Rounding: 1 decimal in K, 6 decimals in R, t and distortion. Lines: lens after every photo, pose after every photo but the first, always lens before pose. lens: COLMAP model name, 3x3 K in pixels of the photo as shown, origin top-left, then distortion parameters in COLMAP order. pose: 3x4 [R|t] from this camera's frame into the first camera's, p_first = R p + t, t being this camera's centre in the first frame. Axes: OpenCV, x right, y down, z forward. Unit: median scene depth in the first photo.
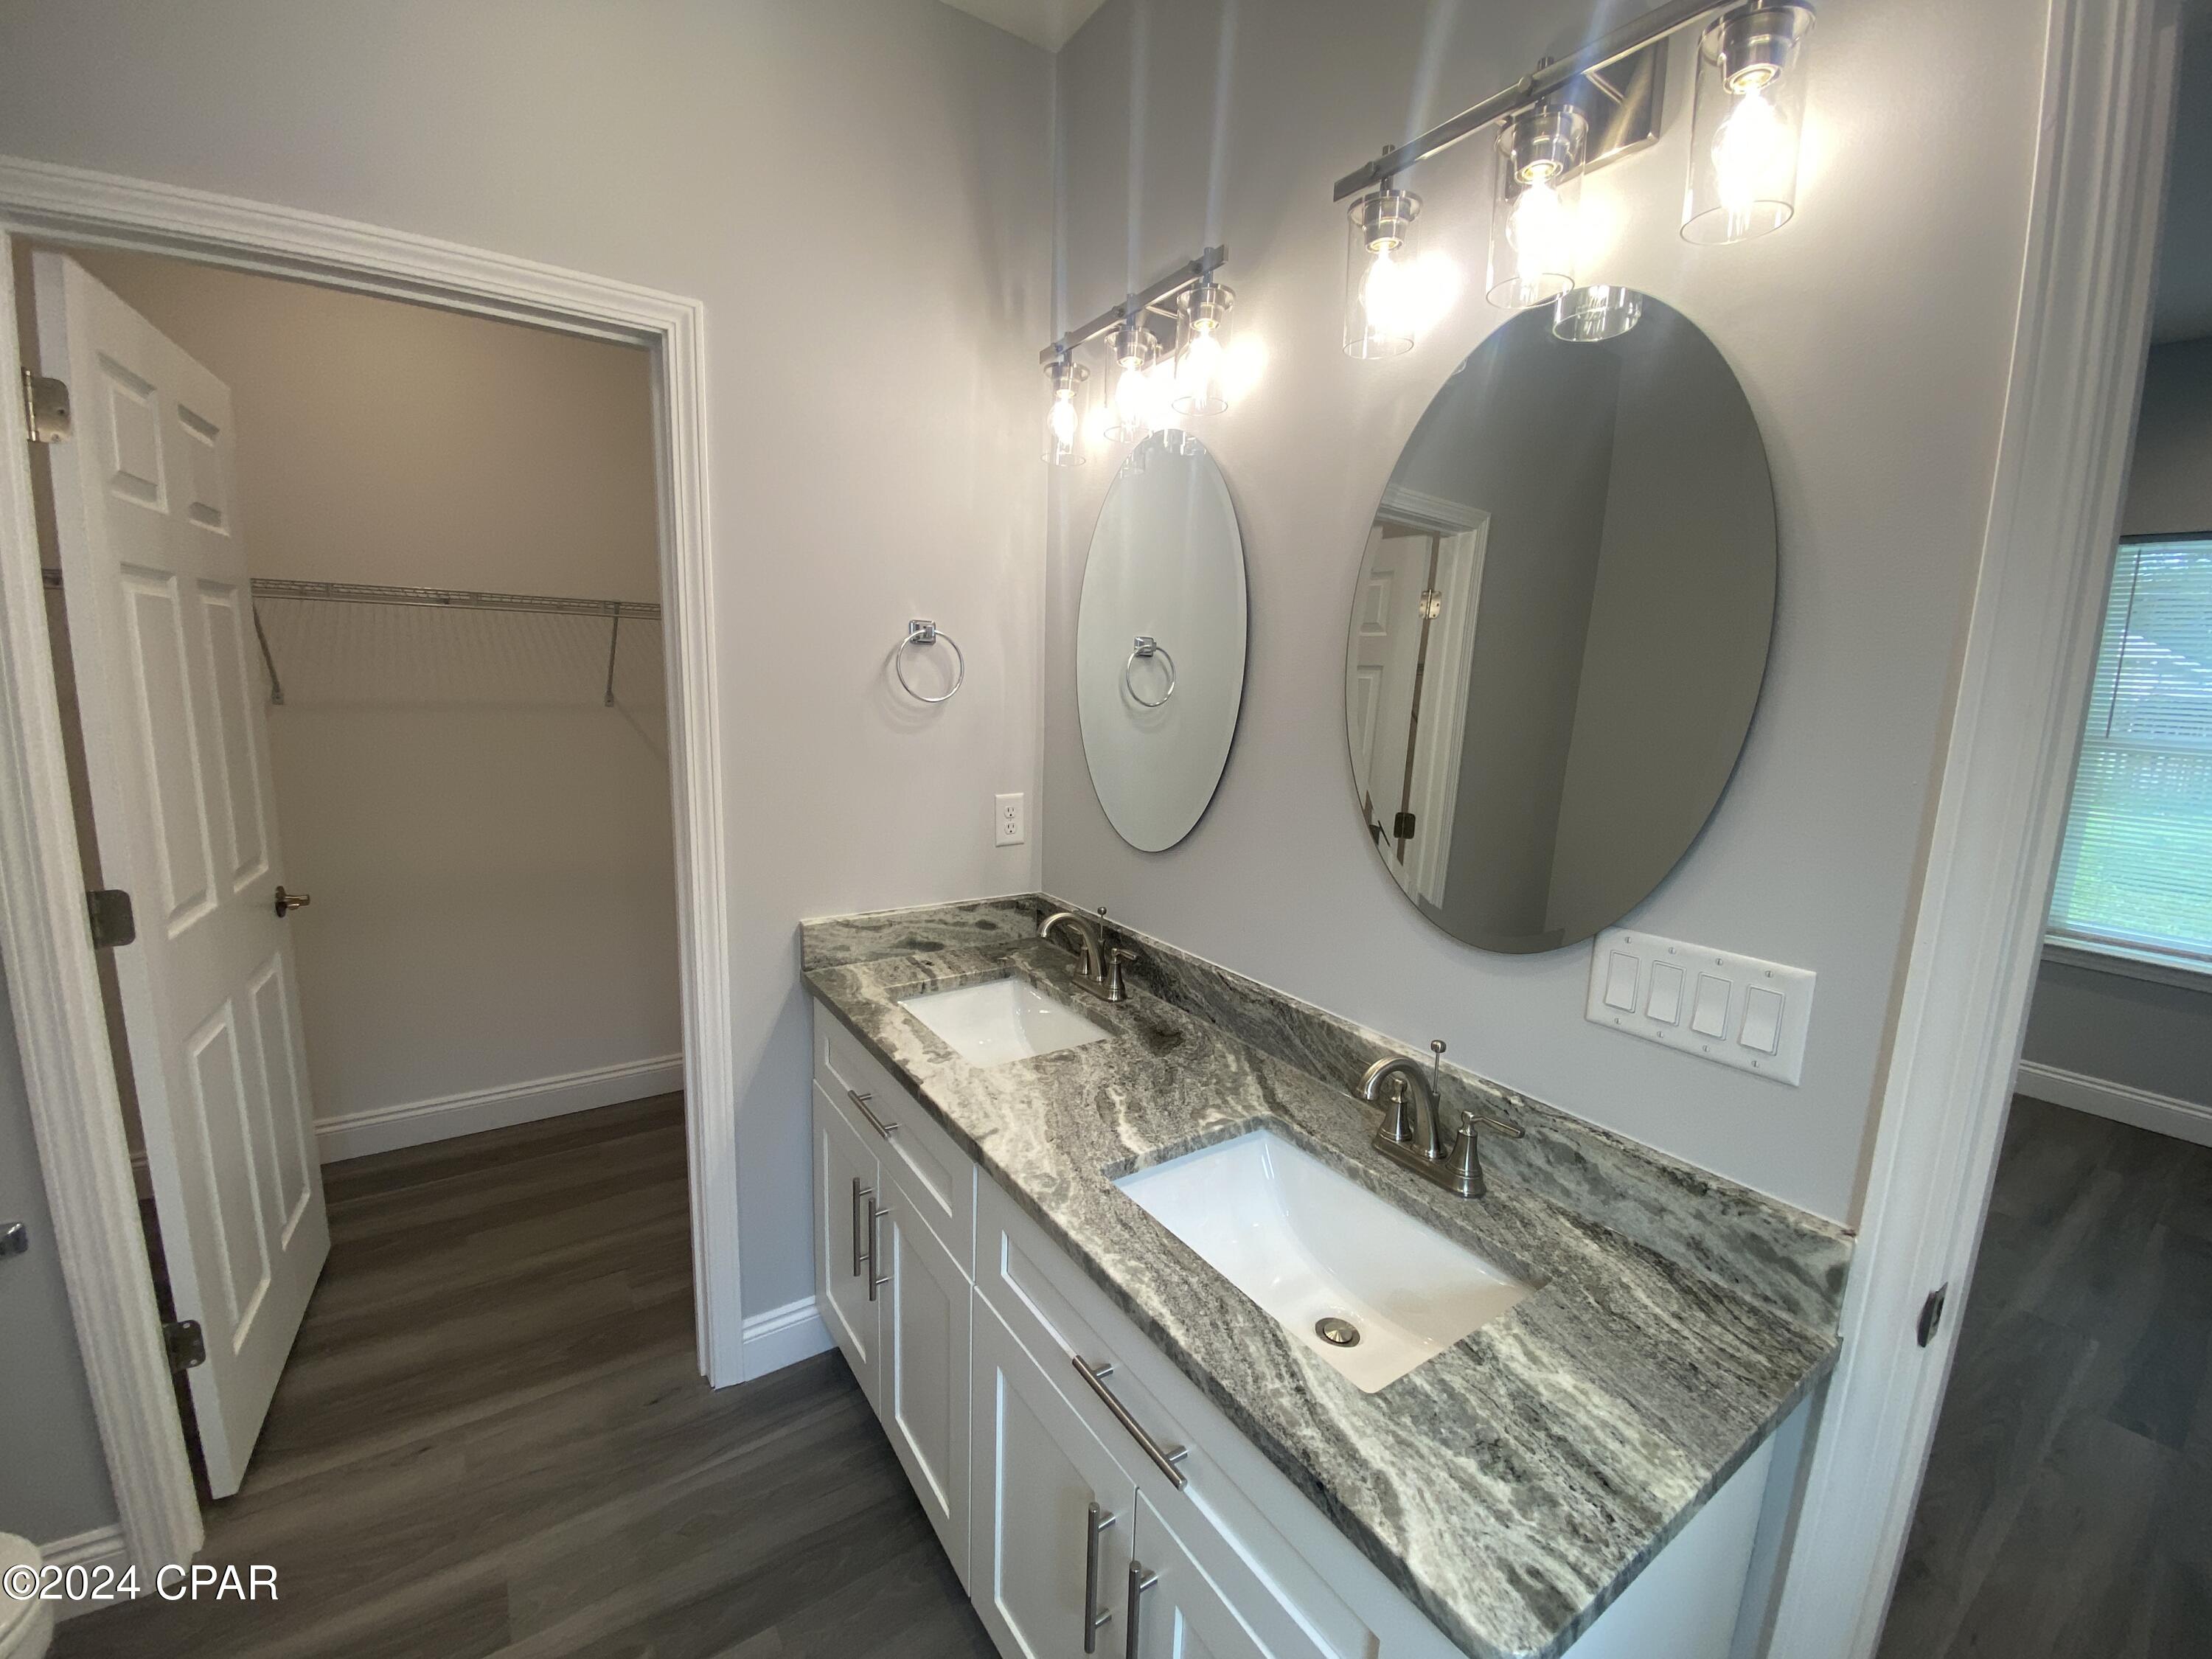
lens RADIAL K [[885.3, 0, 1106.0], [0, 885.3, 829.5], [0, 0, 1]] dist [0.025810, -0.024644]
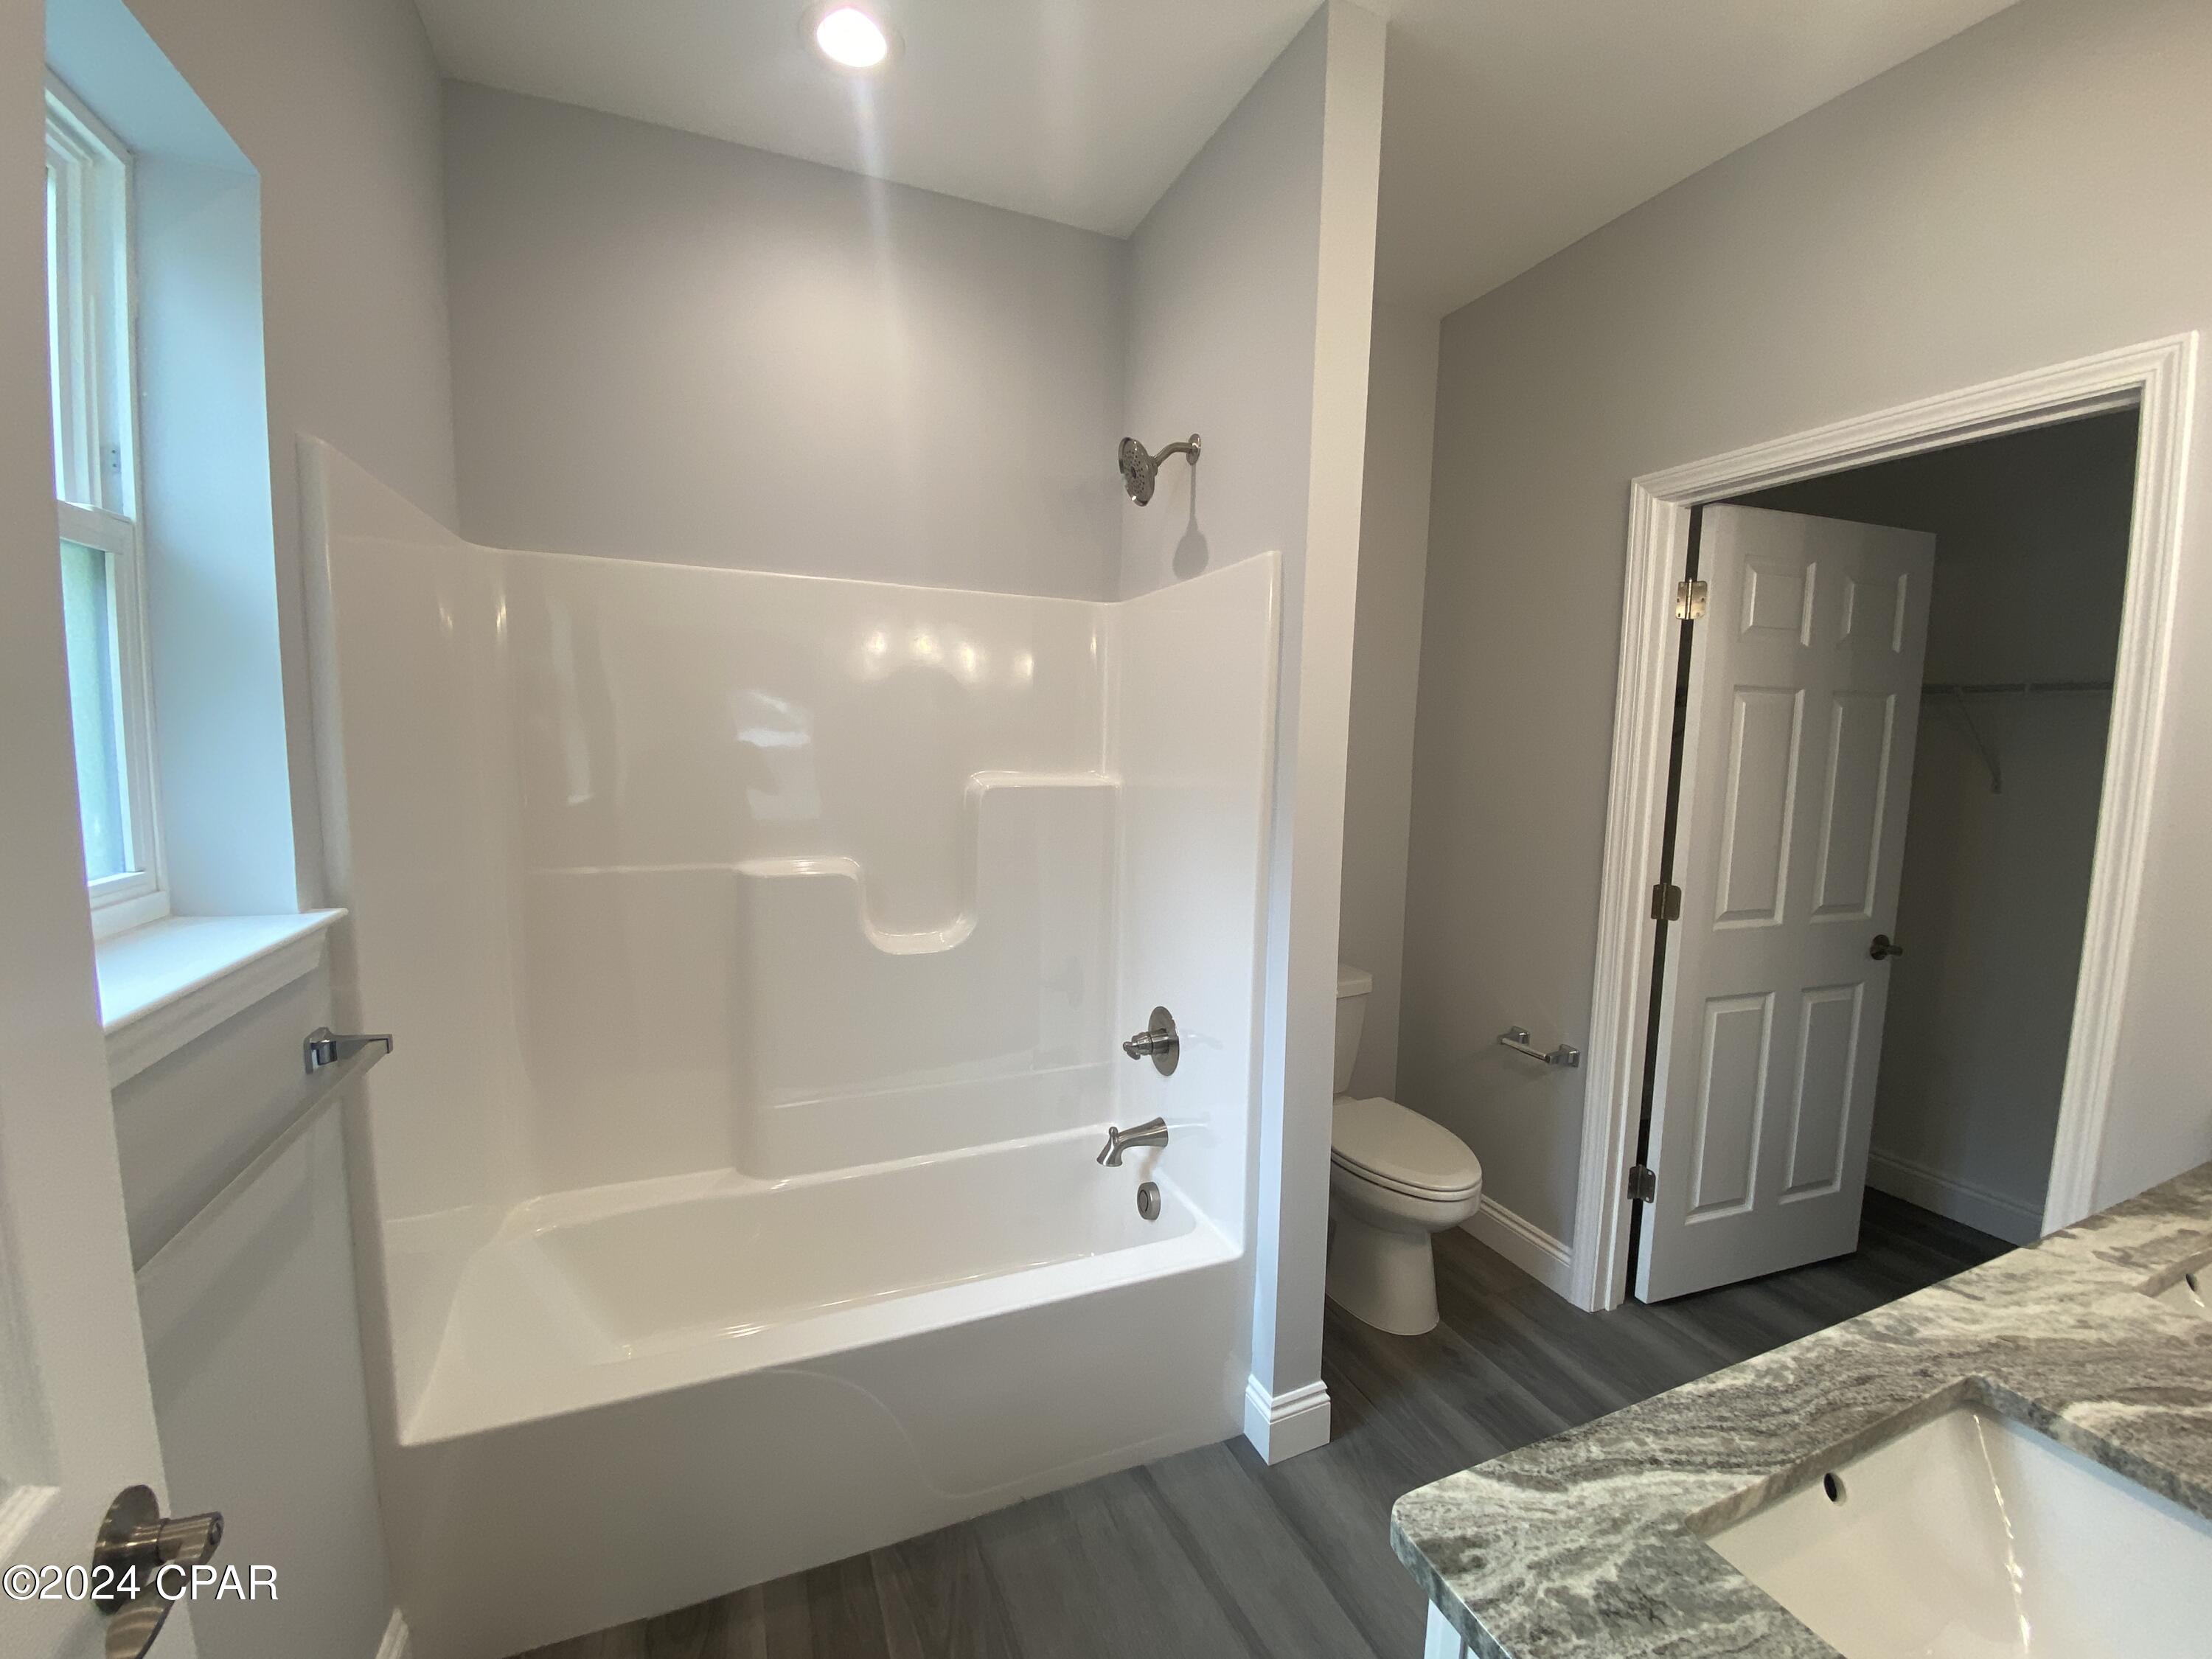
lens RADIAL K [[885.3, 0, 1106.0], [0, 885.3, 829.5], [0, 0, 1]] dist [0.025810, -0.024644]
pose [[-0.205316, 0.061075, -0.976788, 0.844004], [-0.186797, 0.977258, 0.100368, -0.005084], [0.960704, 0.203068, -0.189238, 0.339335]]
